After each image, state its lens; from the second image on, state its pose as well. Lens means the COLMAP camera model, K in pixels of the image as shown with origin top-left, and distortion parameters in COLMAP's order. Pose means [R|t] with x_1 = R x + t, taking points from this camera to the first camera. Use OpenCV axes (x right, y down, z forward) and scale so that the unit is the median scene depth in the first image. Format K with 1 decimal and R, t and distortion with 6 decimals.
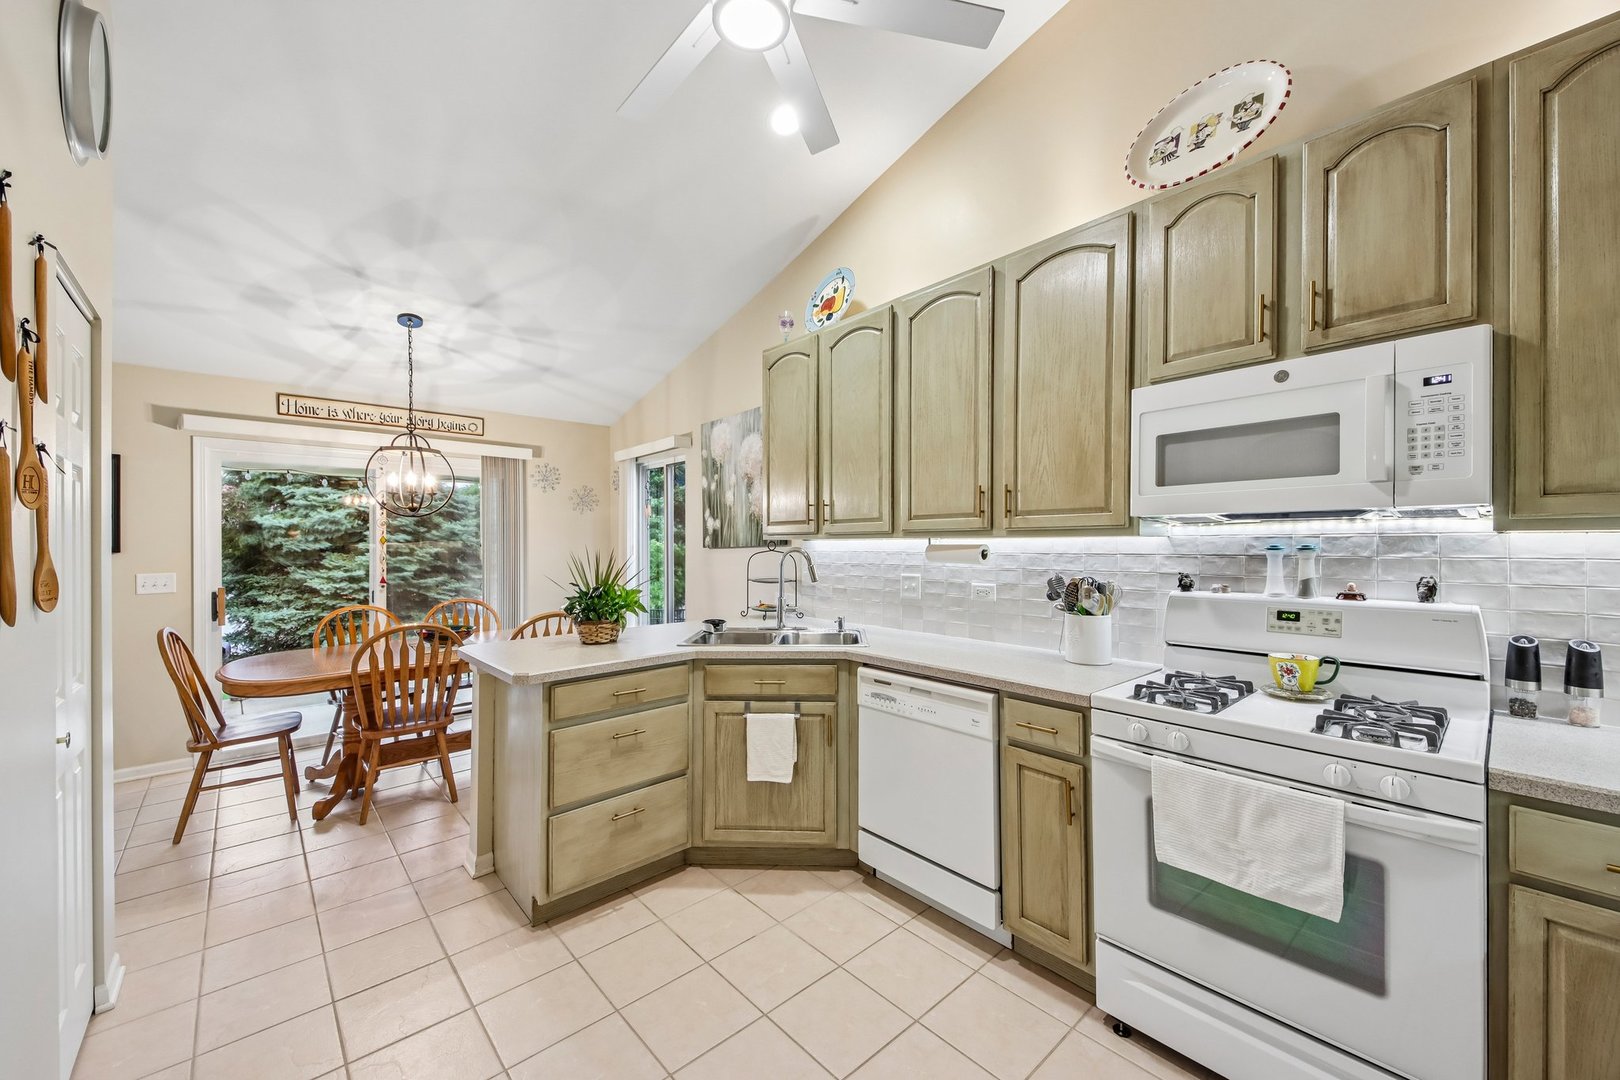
lens RADIAL K [[610.4, 0, 808.0], [0, 610.4, 551.2], [0, 0, 1]] dist [0.060232, -0.023050]
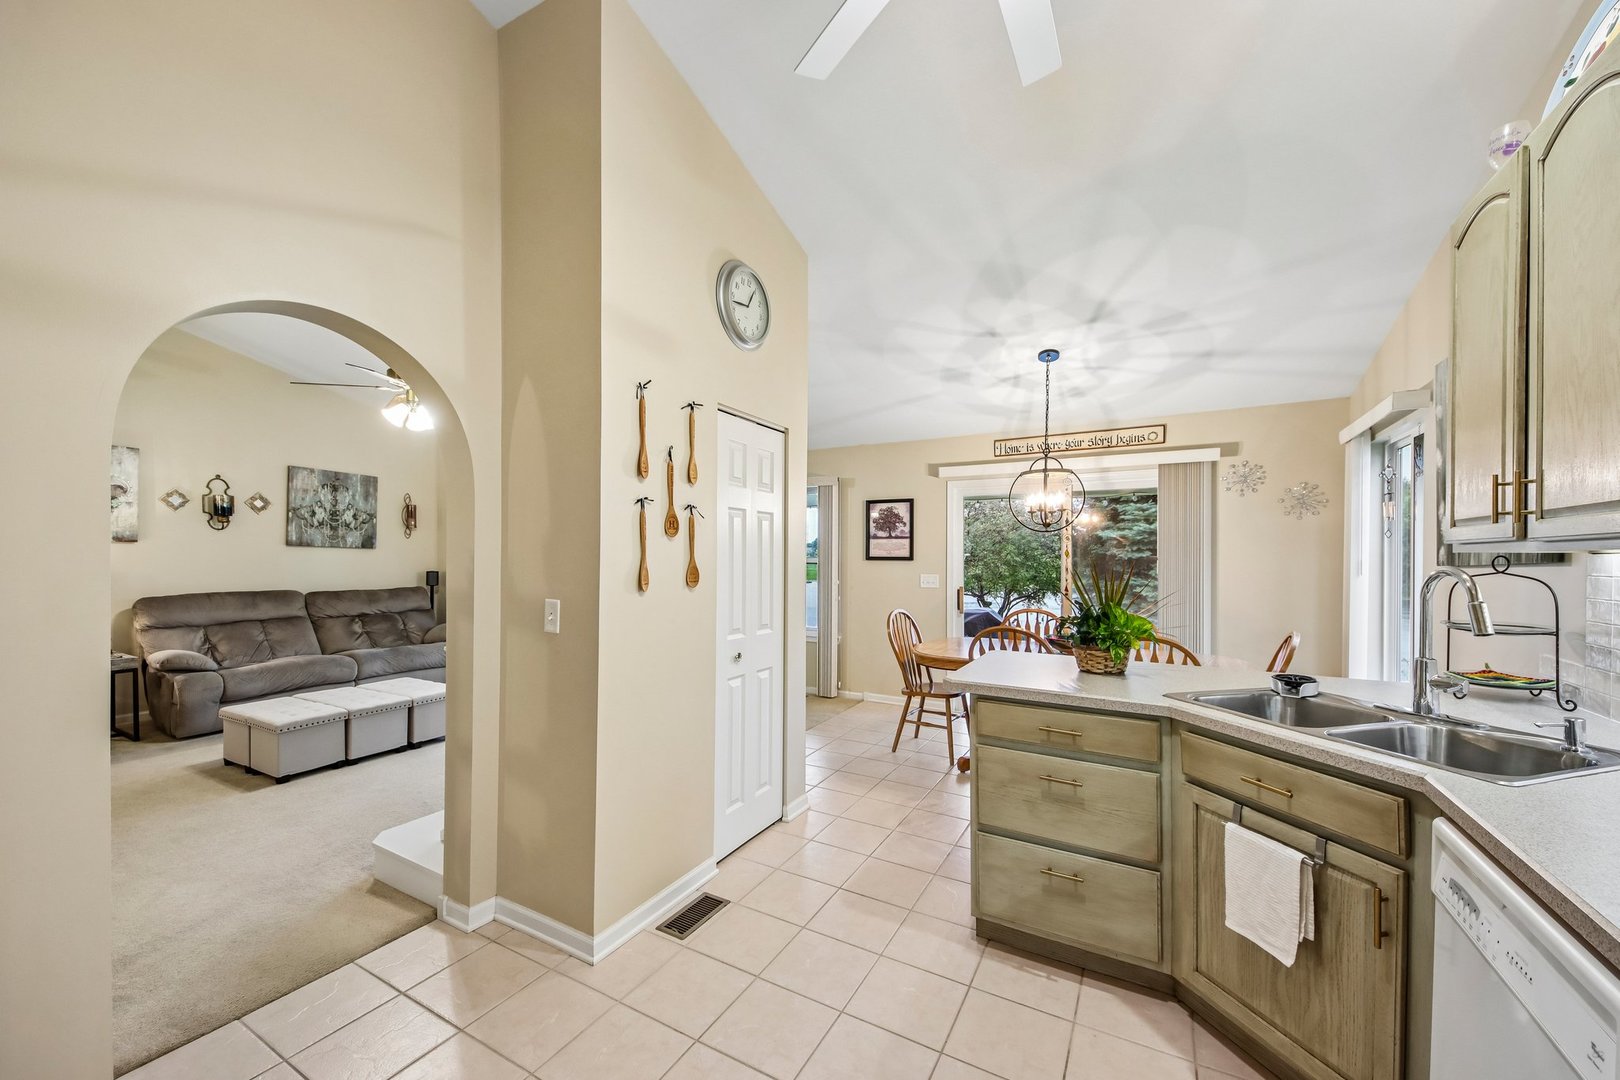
lens RADIAL K [[612.5, 0, 813.4], [0, 612.5, 551.4], [0, 0, 1]] dist [0.036509, -0.022862]
pose [[0.322367, -0.001221, -0.946614, 0.303119], [-0.018498, 0.999800, -0.007589, -0.005359], [0.946434, 0.019957, 0.322280, 0.295222]]
